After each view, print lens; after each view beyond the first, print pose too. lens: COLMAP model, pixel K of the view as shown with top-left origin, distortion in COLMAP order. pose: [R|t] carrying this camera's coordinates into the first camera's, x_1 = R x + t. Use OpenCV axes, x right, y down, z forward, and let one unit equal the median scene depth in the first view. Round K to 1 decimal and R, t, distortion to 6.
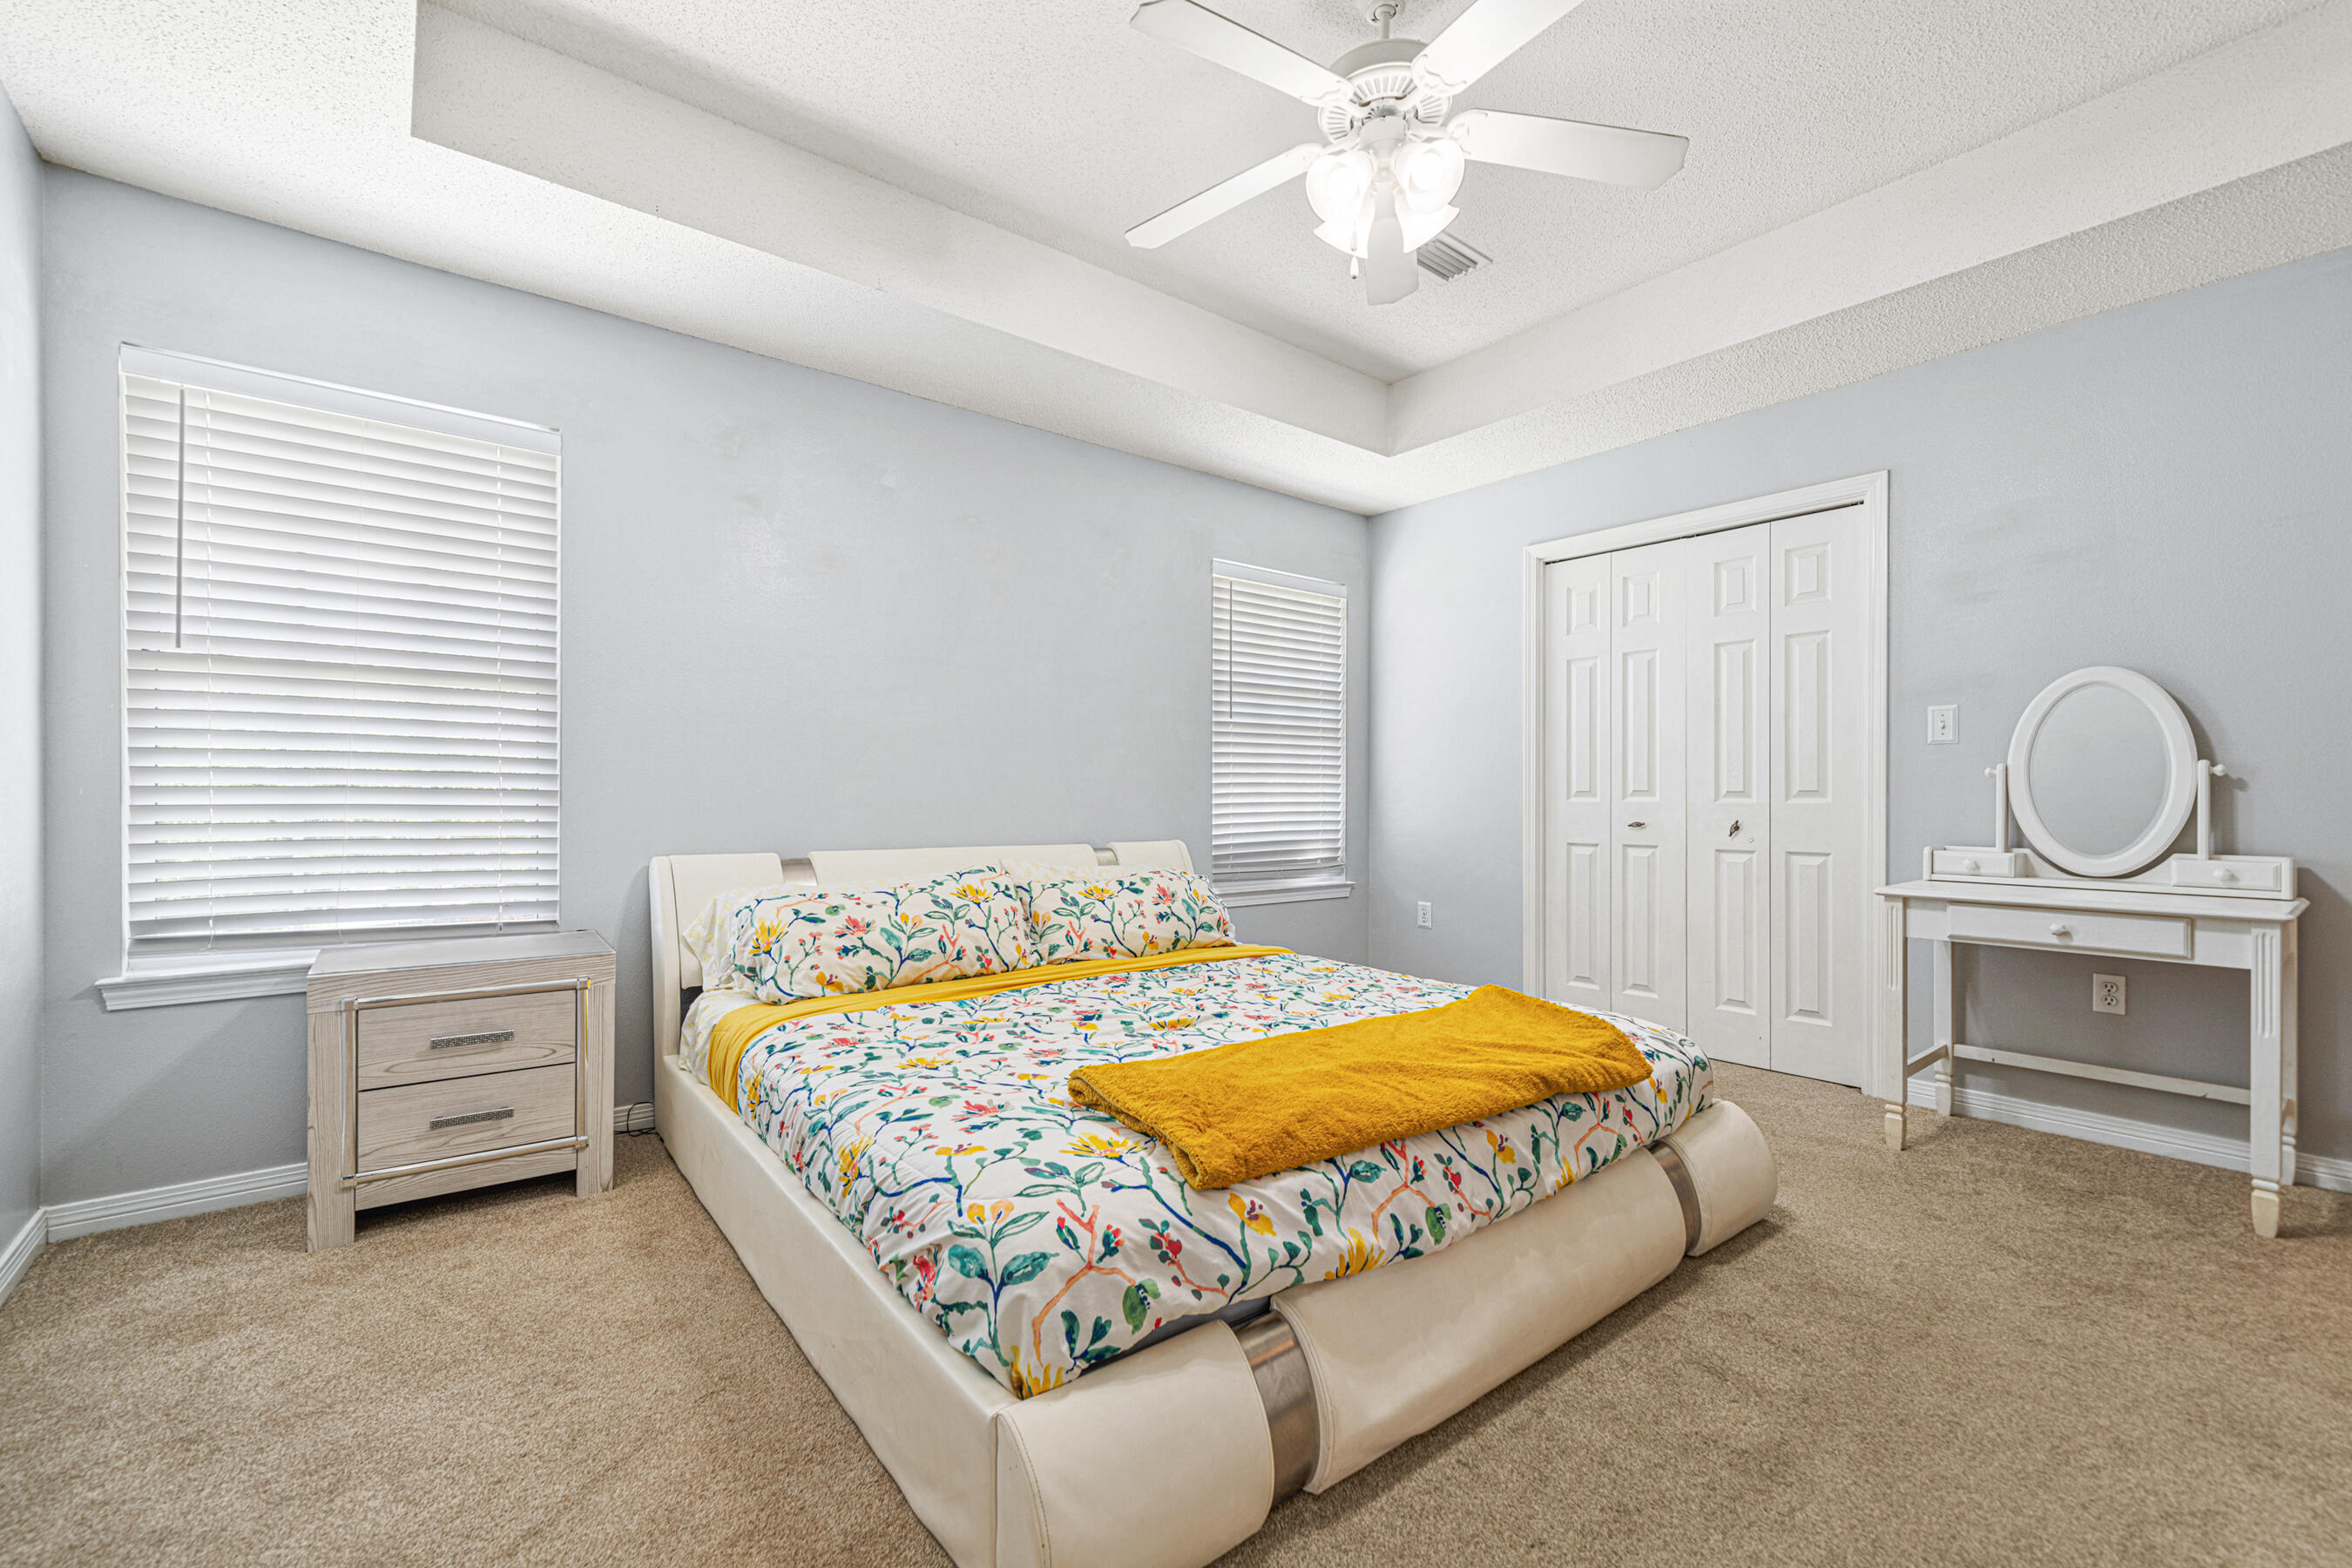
lens RADIAL K [[1004.9, 0, 1187.9], [0, 1004.9, 789.0], [0, 0, 1]] dist [-0.002455, -0.000184]
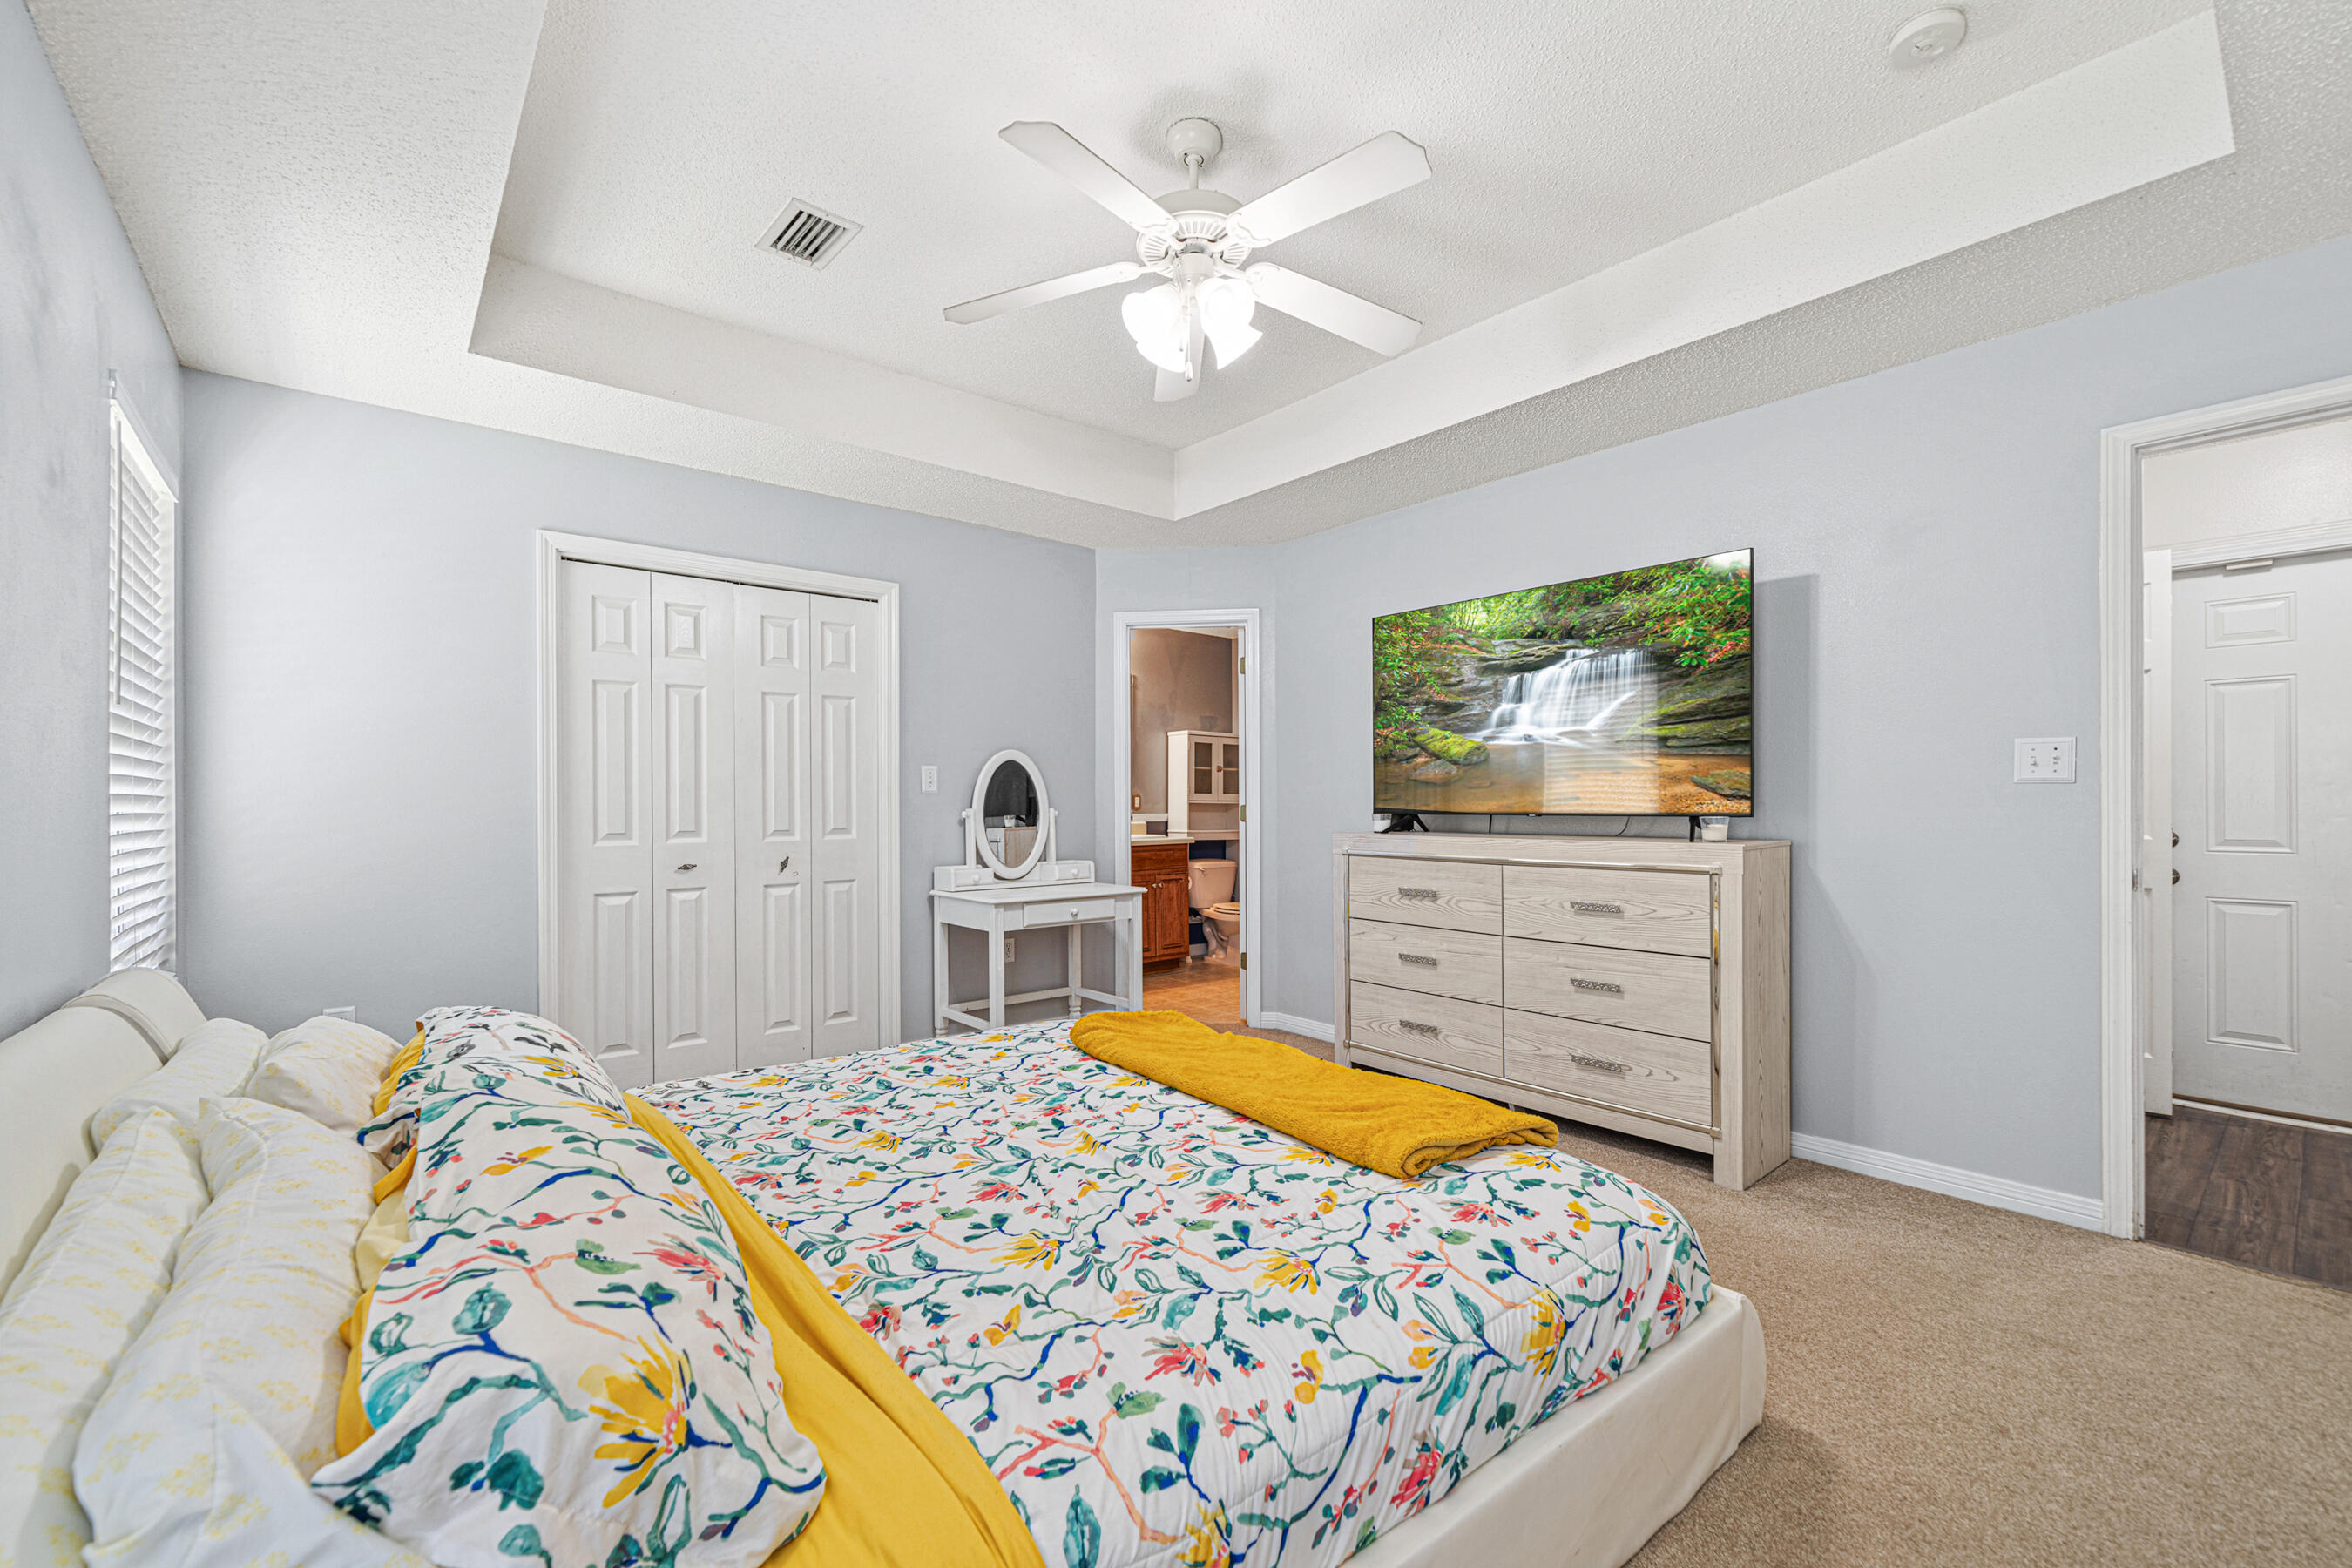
lens RADIAL K [[941.6, 0, 1186.8], [0, 941.6, 785.7], [0, 0, 1]] dist [-0.002340, -0.000268]
pose [[-0.007698, 0.020393, 0.999762, -0.513343], [-0.002183, 0.999789, -0.020410, -0.027595], [-0.999968, -0.002339, -0.007652, 0.601883]]
